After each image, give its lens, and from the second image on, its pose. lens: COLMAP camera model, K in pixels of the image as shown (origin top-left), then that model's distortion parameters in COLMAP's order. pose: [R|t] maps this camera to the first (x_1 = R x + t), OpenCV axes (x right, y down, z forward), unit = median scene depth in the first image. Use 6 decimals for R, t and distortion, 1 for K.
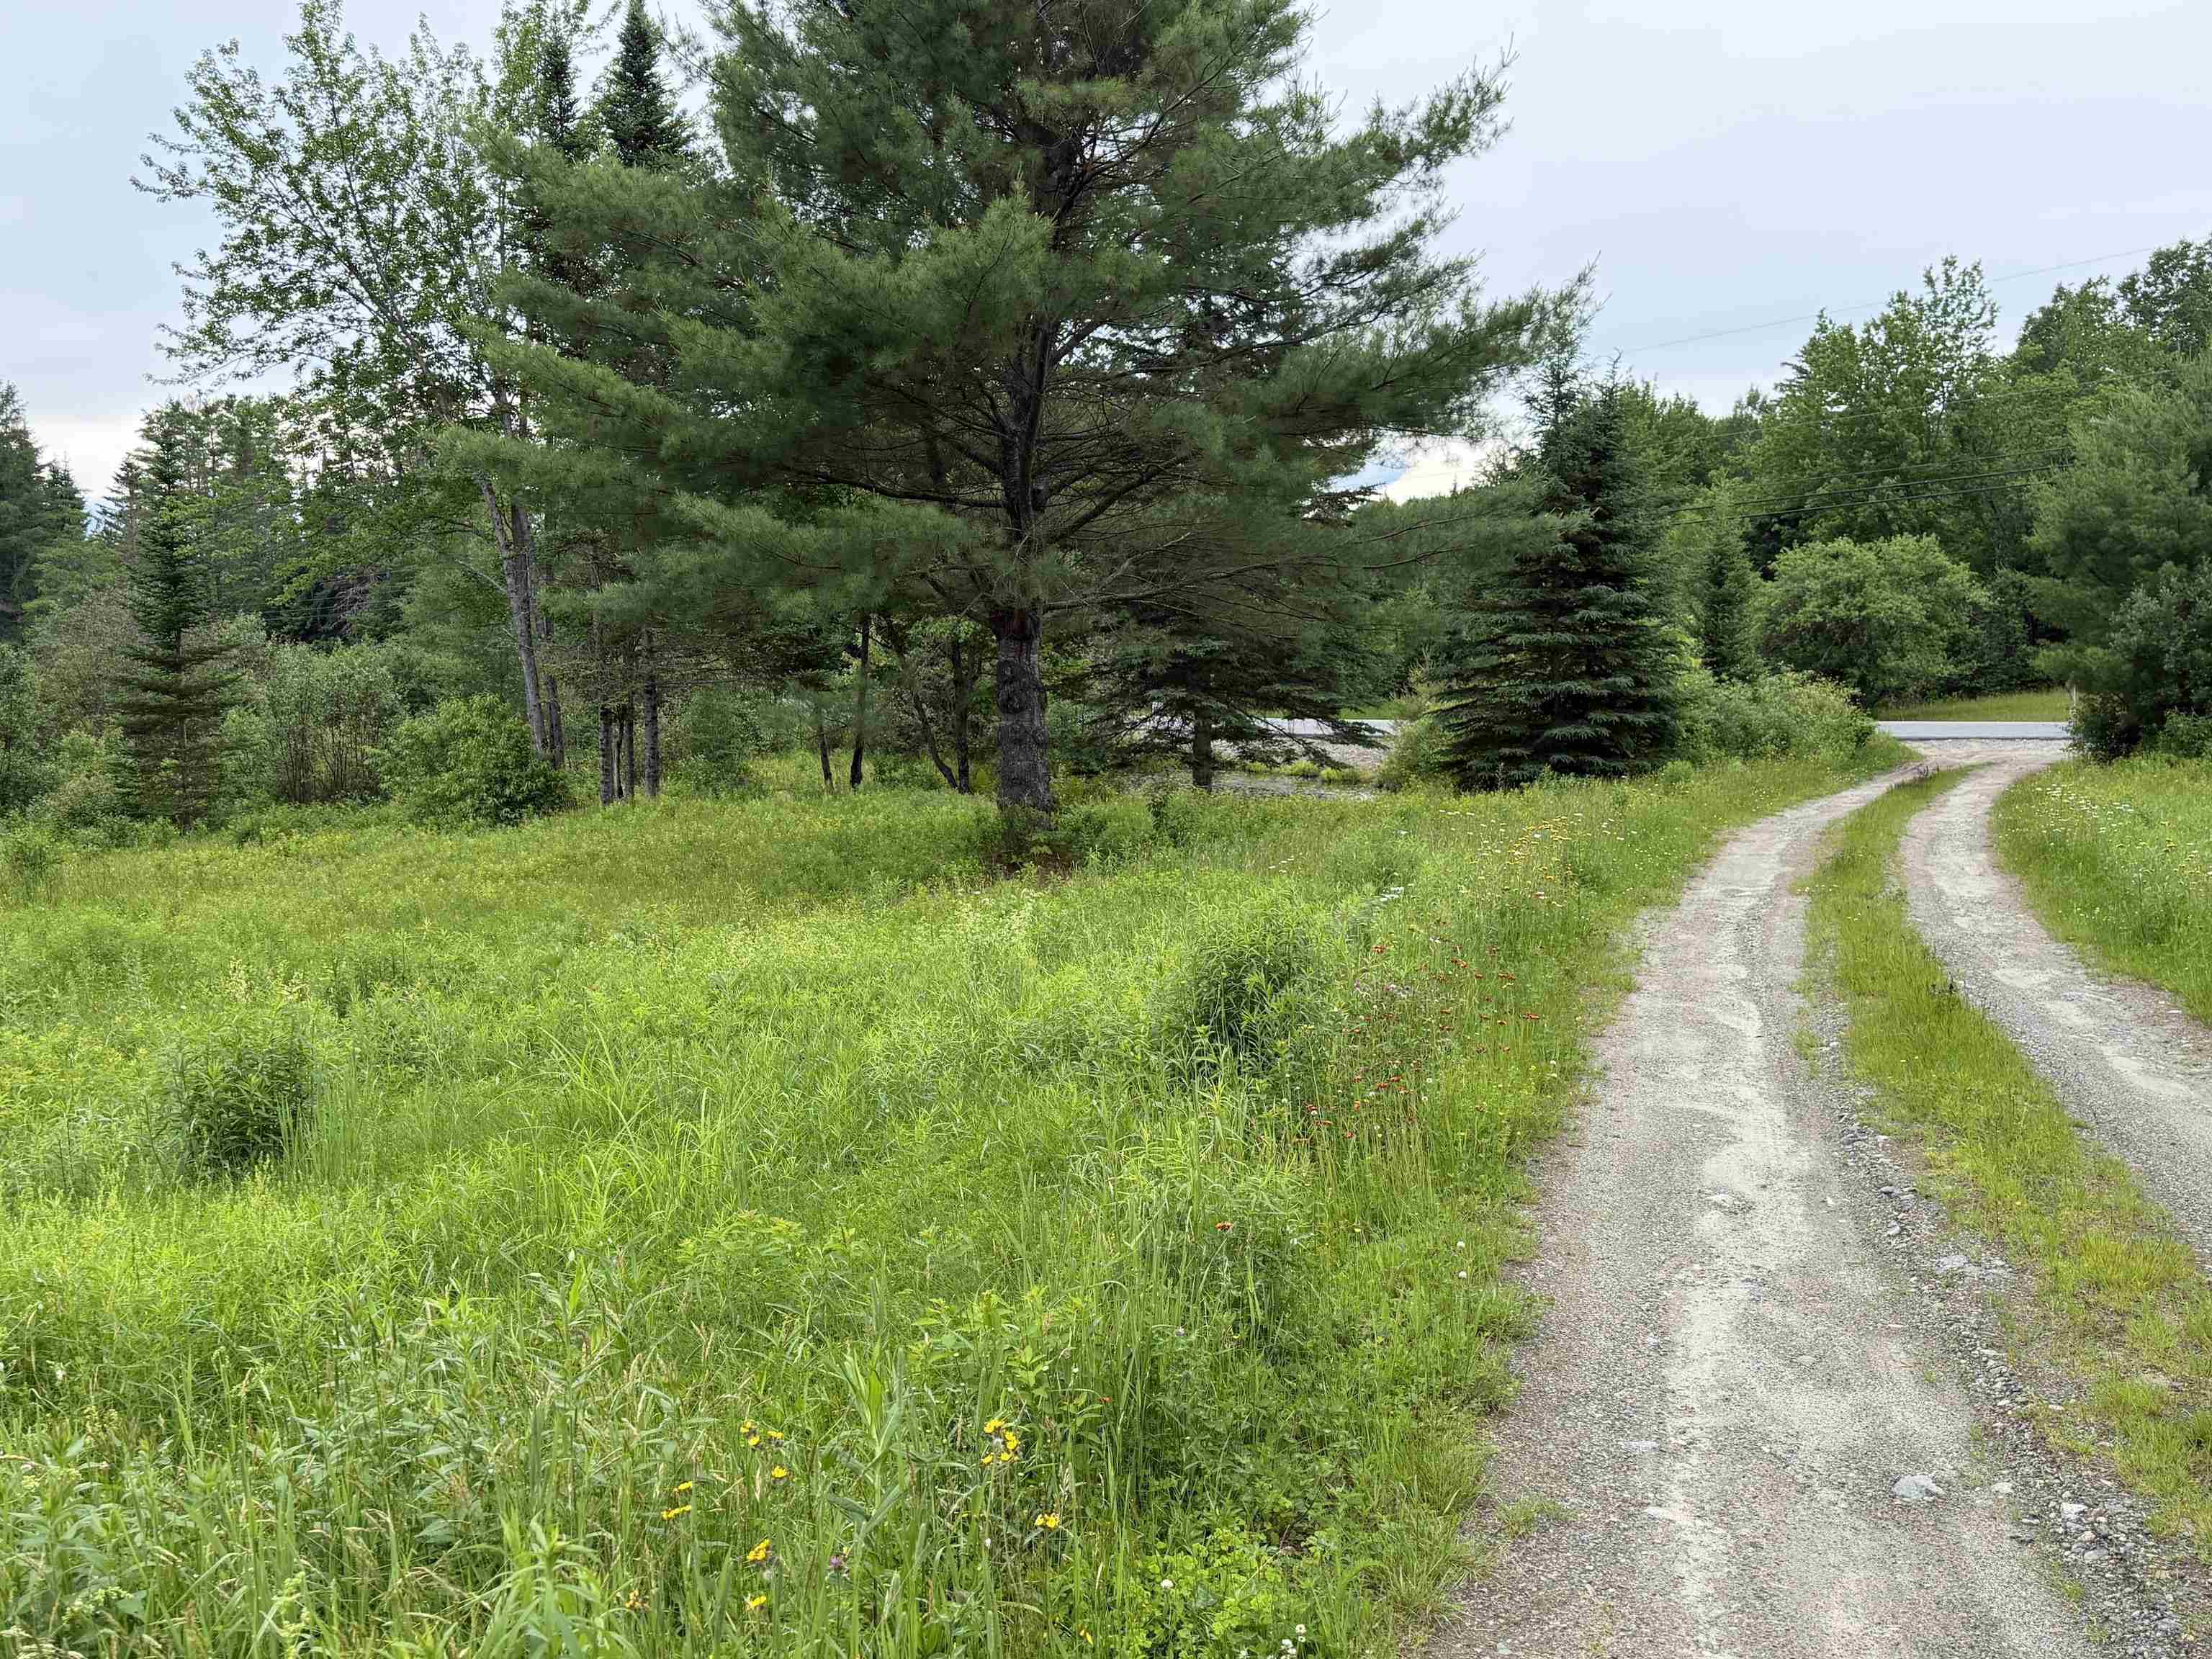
lens RADIAL K [[1517.1, 0, 1106.0], [0, 1517.1, 829.5], [0, 0, 1]] dist [0.000606, -0.056174]
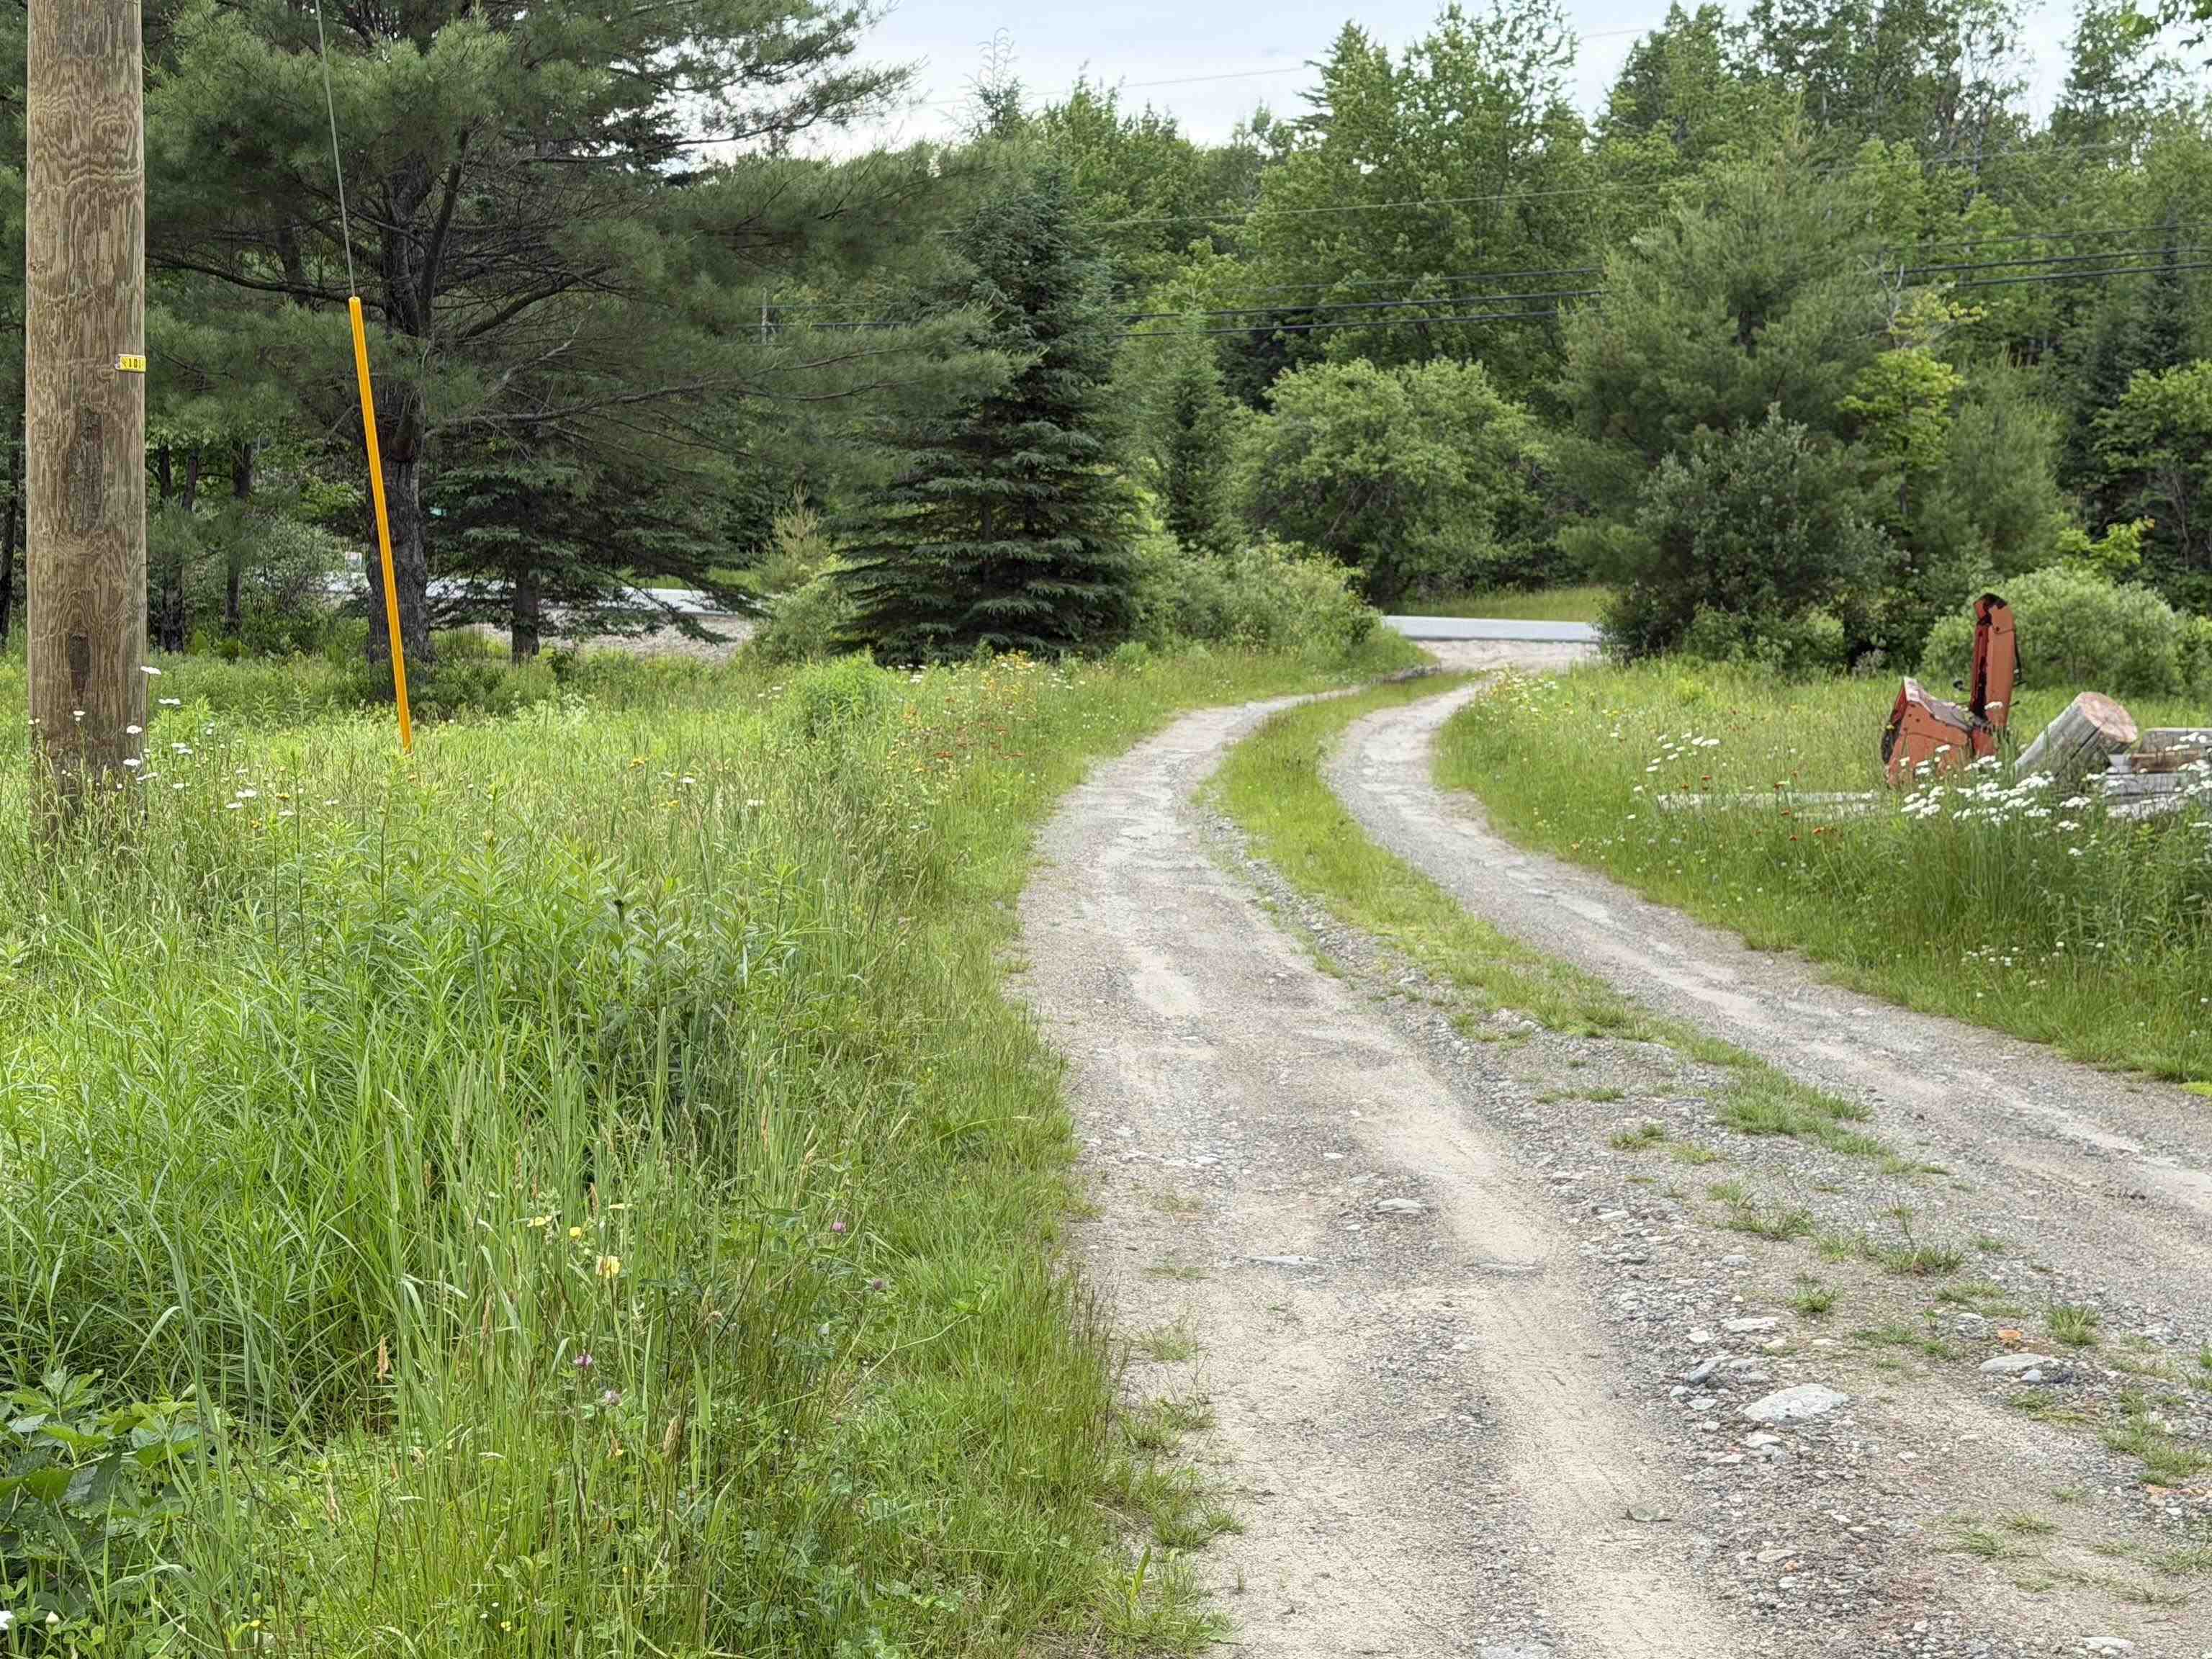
lens RADIAL K [[3300.1, 0, 1106.0], [0, 3300.1, 829.5], [0, 0, 1]] dist [0.142019, 0.028125]
pose [[0.941055, 0.013422, 0.337986, -0.203167], [-0.009723, 0.999873, -0.012635, 0.066721], [-0.338113, 0.008604, 0.941066, -0.575747]]
